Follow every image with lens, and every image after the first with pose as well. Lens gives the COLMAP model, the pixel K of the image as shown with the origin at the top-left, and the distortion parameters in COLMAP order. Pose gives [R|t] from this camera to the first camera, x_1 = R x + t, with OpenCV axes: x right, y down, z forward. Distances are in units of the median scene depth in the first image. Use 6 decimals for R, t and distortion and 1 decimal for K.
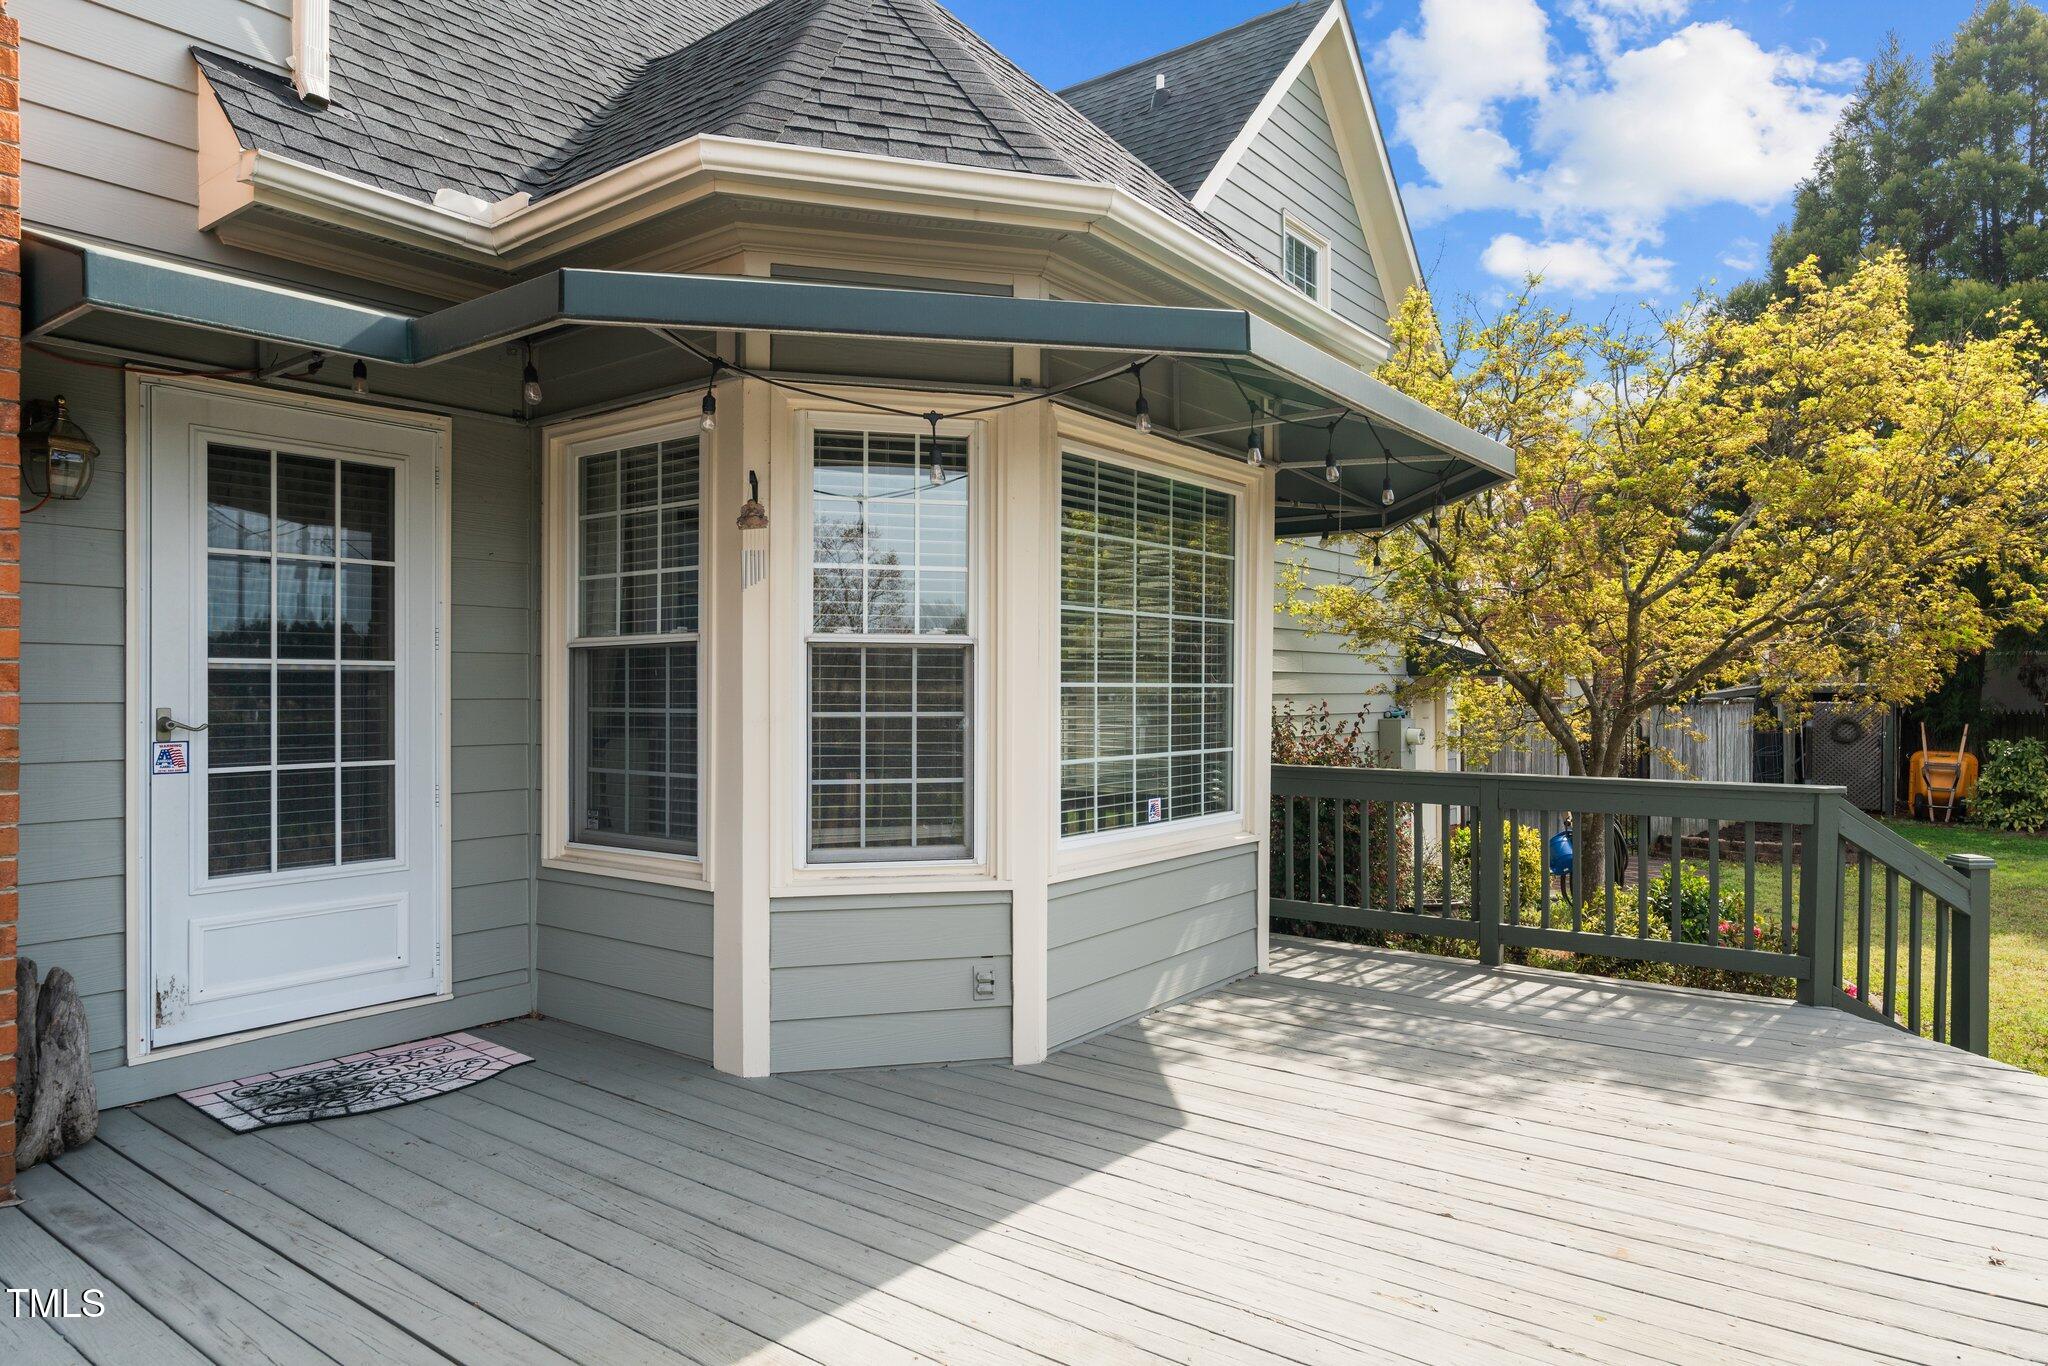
lens RADIAL K [[1251.0, 0, 1024.0], [0, 1251.0, 683.0], [0, 0, 1]] dist [-0.000479, -0.000211]
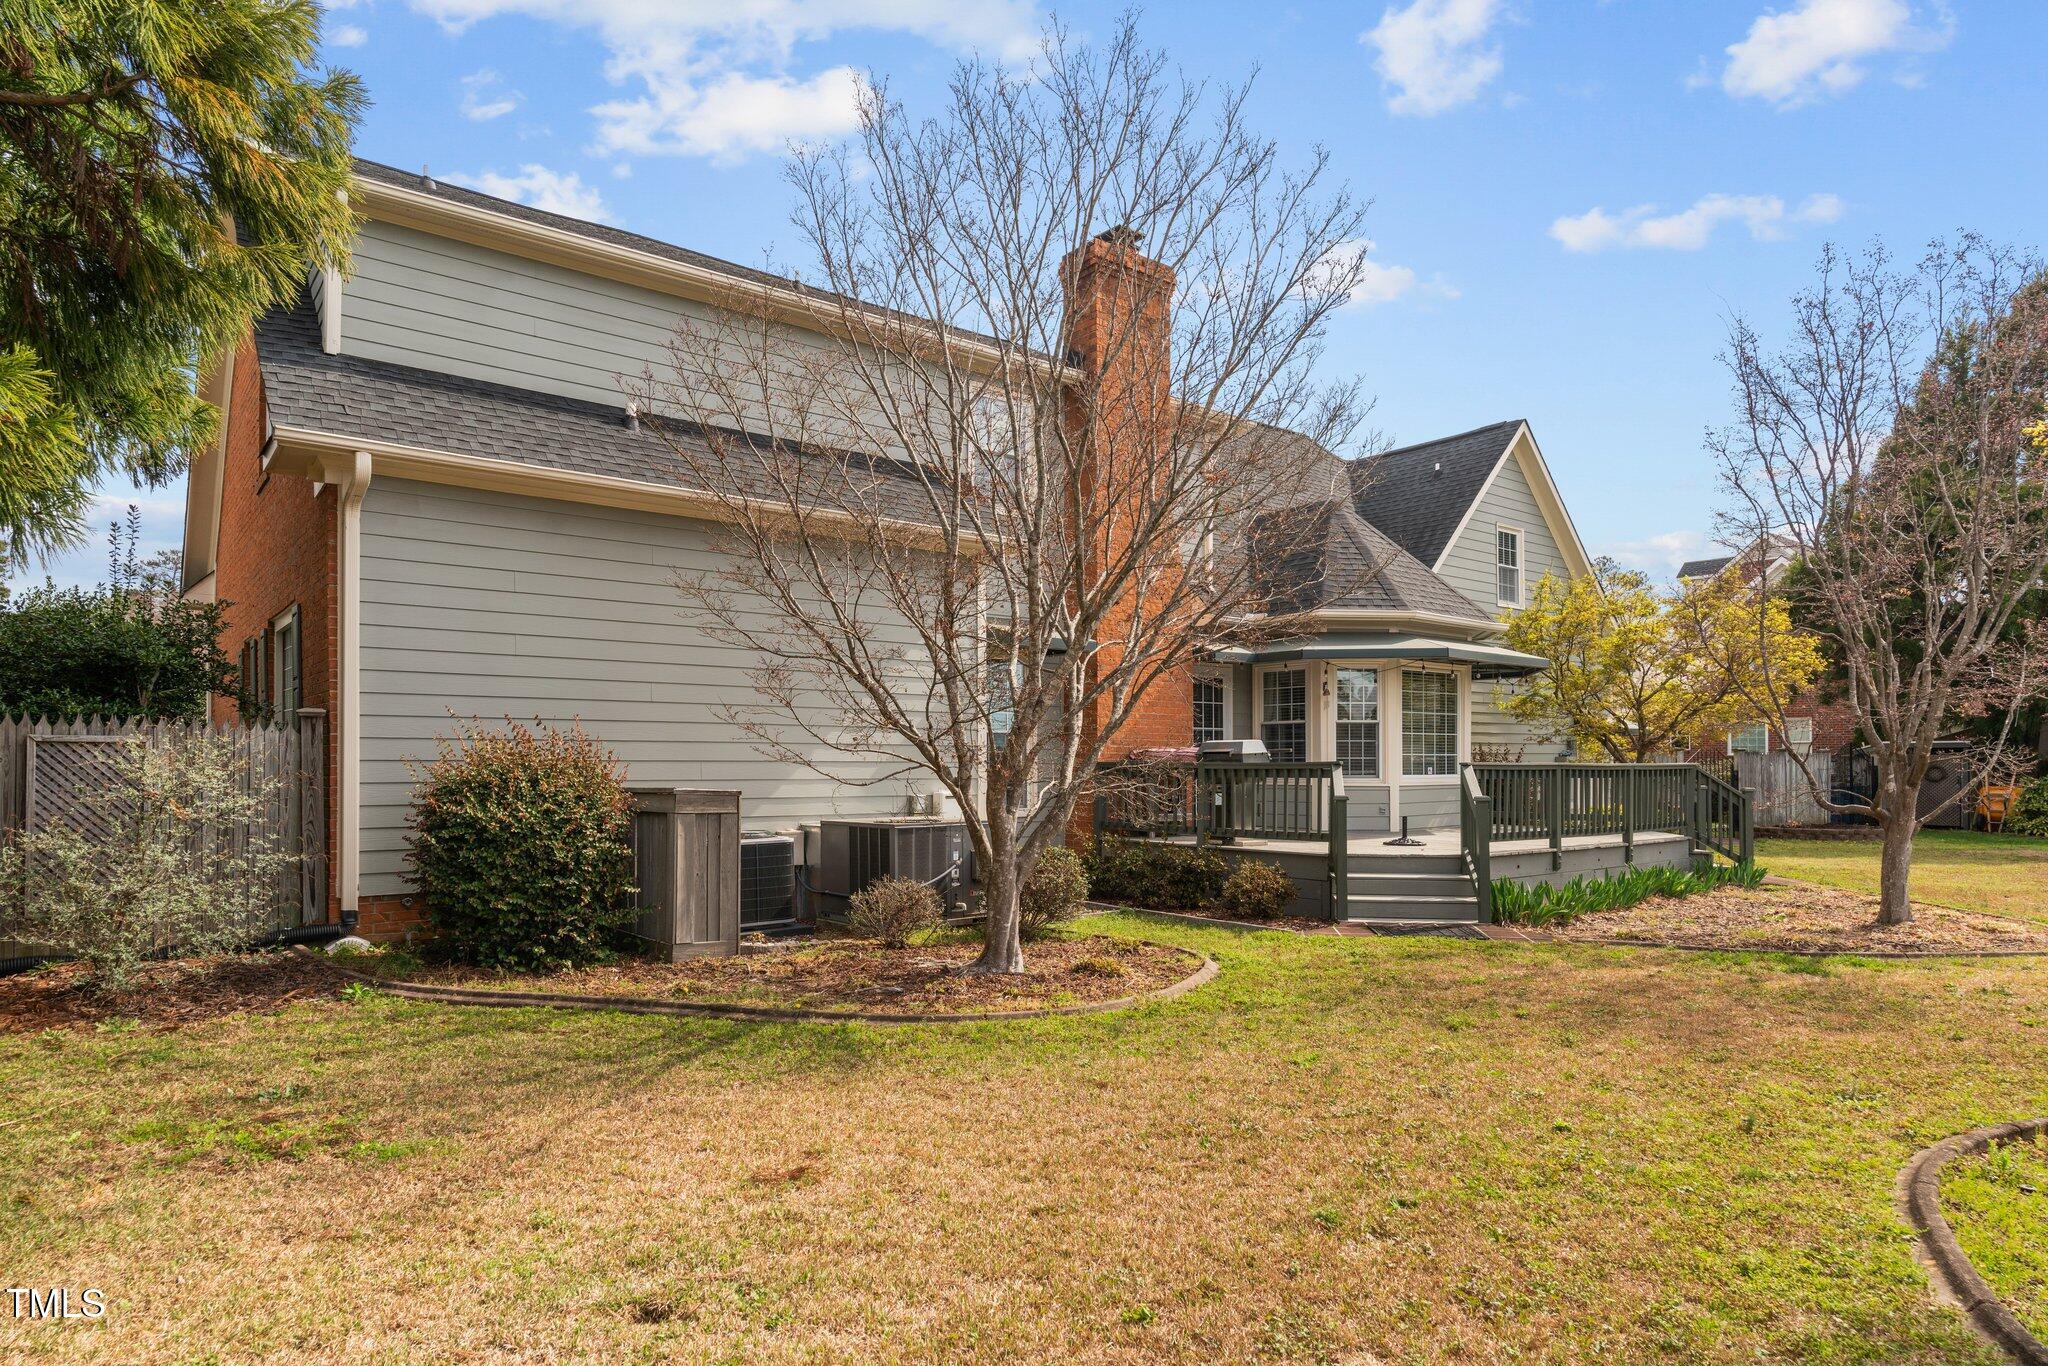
lens RADIAL K [[1175.9, 0, 1020.6], [0, 1175.9, 757.3], [0, 0, 1]] dist [-0.004488, 0.001551]
pose [[0.968602, -0.003326, -0.248594, -0.182158], [0.003523, 0.999994, 0.000350, 0.061018], [0.248591, -0.001214, 0.968608, -2.411627]]
